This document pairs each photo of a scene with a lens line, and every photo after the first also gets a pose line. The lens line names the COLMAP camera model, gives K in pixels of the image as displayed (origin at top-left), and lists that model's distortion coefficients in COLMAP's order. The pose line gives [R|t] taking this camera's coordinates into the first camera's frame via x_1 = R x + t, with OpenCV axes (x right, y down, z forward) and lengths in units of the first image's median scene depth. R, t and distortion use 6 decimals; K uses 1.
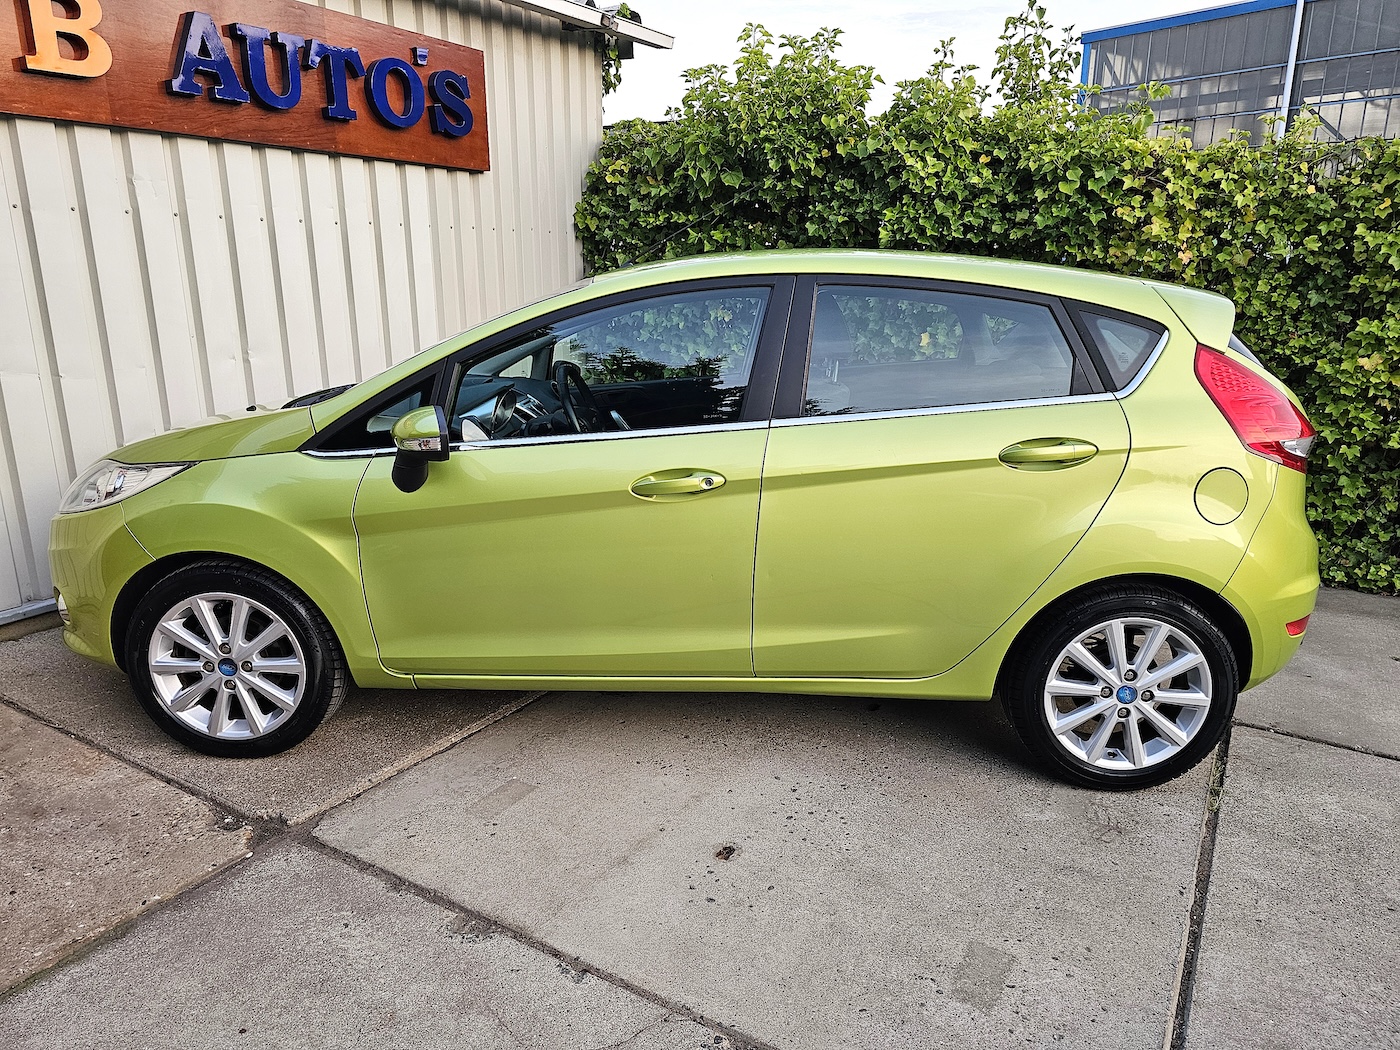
lens RADIAL K [[949.2, 0, 705.1], [0, 949.2, 533.0], [0, 0, 1]] dist [0.038588, -0.037767]
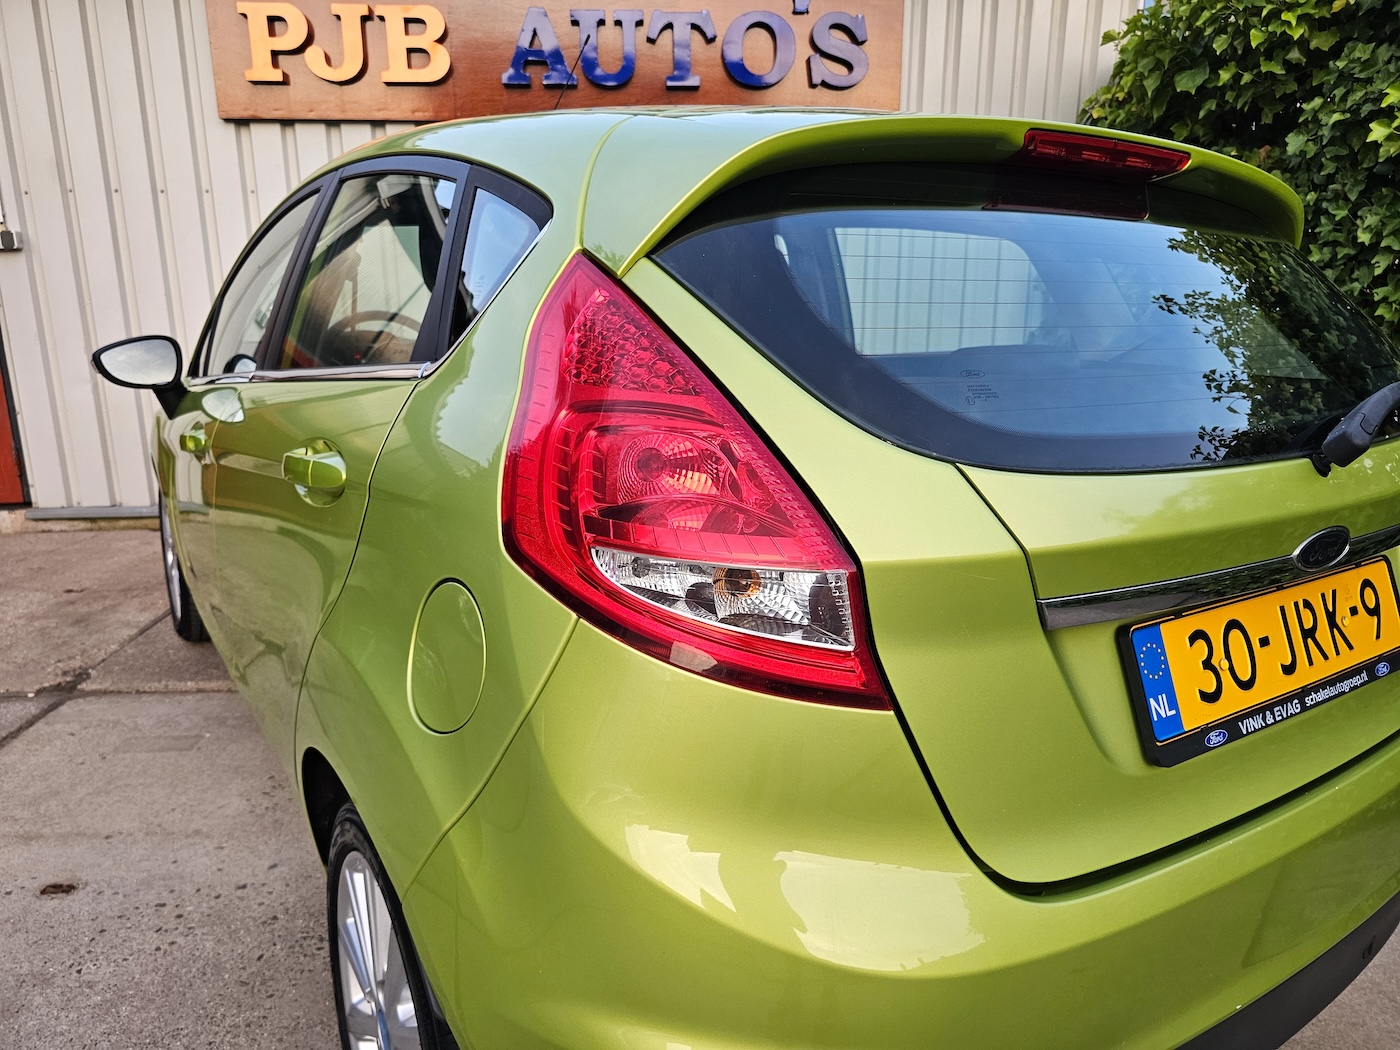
lens RADIAL K [[956.0, 0, 700.7], [0, 956.0, 524.3], [0, 0, 1]] dist [0.029772, -0.033341]
pose [[0.577567, 0.188471, -0.794289, 0.448310], [-0.212731, 0.974115, 0.076453, -0.069616], [0.788139, 0.124813, 0.602710, 0.435791]]
